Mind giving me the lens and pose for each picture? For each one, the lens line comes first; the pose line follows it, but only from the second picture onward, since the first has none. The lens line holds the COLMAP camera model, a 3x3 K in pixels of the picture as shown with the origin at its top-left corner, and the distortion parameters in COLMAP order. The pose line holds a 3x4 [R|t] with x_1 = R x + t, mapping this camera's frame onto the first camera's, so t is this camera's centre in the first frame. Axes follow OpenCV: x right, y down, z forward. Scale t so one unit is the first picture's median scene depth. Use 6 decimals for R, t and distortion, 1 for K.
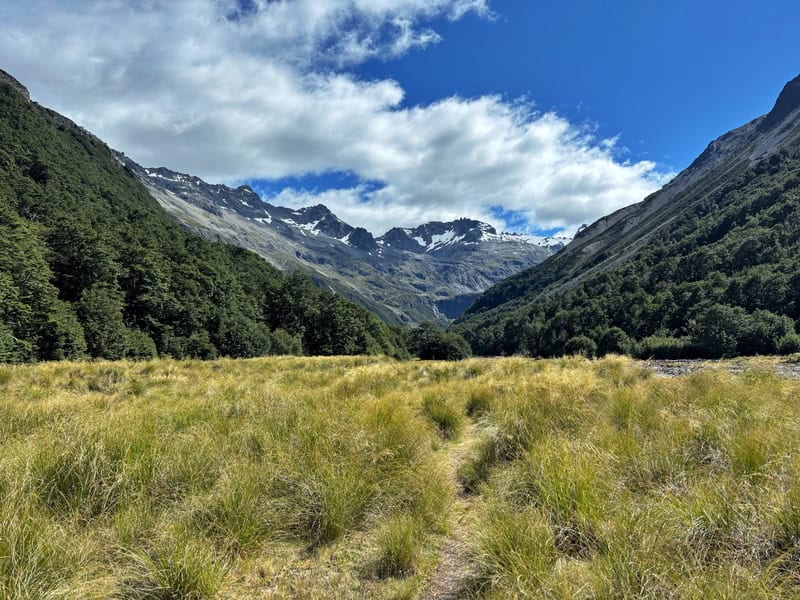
lens RADIAL K [[611.0, 0, 403.1], [0, 611.0, 302.3], [0, 0, 1]] dist [0.090733, -0.110719]
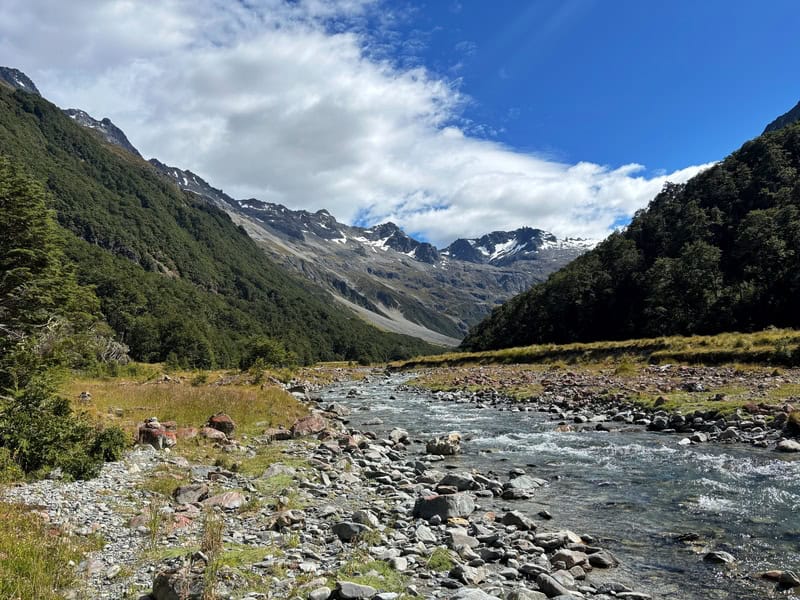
lens RADIAL K [[608.2, 0, 400.0], [0, 608.2, 300.0], [0, 0, 1]] dist [0.200819, -0.114200]
pose [[0.991355, -0.026454, -0.128515, 0.023307], [0.025237, 0.999620, -0.011093, -0.008235], [0.128759, 0.007754, 0.991646, -0.092154]]
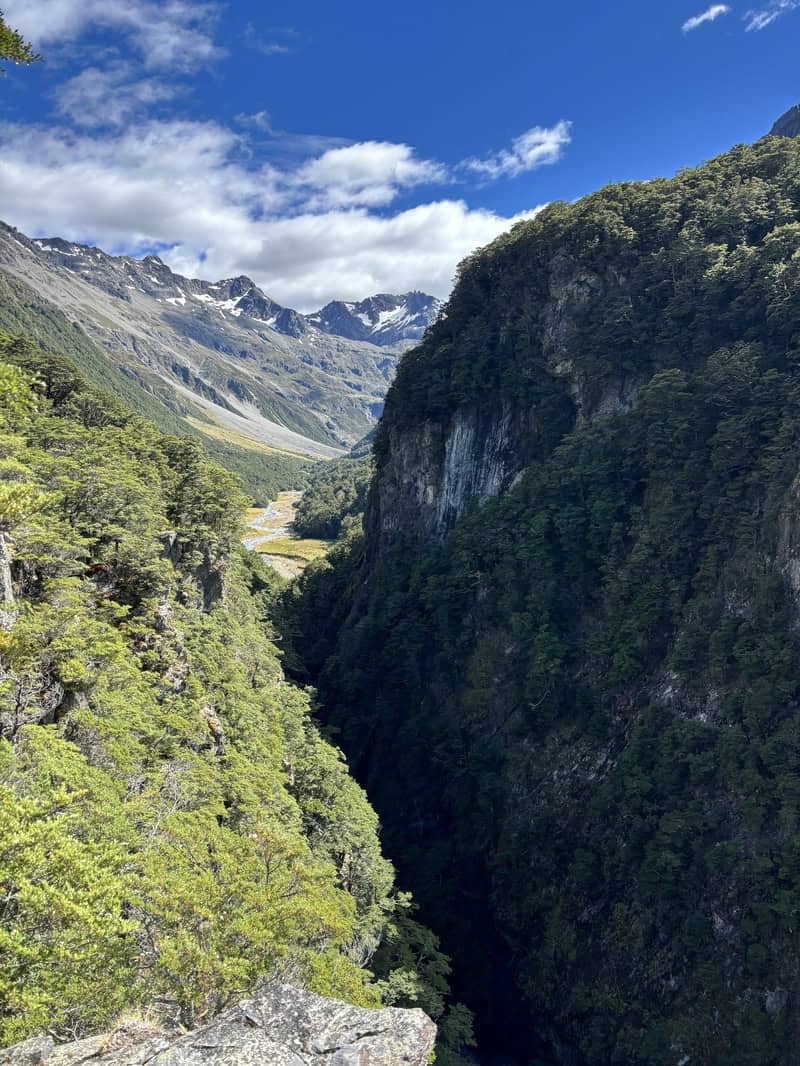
lens RADIAL K [[820.4, 0, 399.2], [0, 820.4, 542.7], [0, 0, 1]] dist [0.010331, 0.012740]
pose [[0.998876, 0.013202, 0.045523, 0.036389], [-0.022187, 0.978941, 0.202936, -0.039388], [-0.041885, -0.203718, 0.978133, -0.203224]]
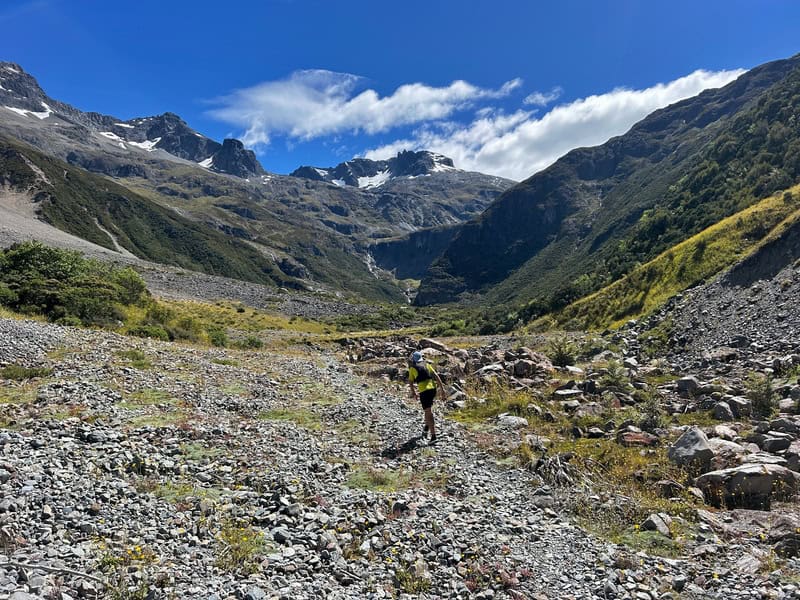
lens RADIAL K [[604.4, 0, 402.3], [0, 604.4, 300.8], [0, 0, 1]] dist [0.091778, -0.107767]
pose [[0.992731, -0.043210, 0.112330, 0.018651], [0.042252, 0.999048, 0.010899, 0.030347], [-0.112694, -0.006074, 0.993611, 0.421193]]
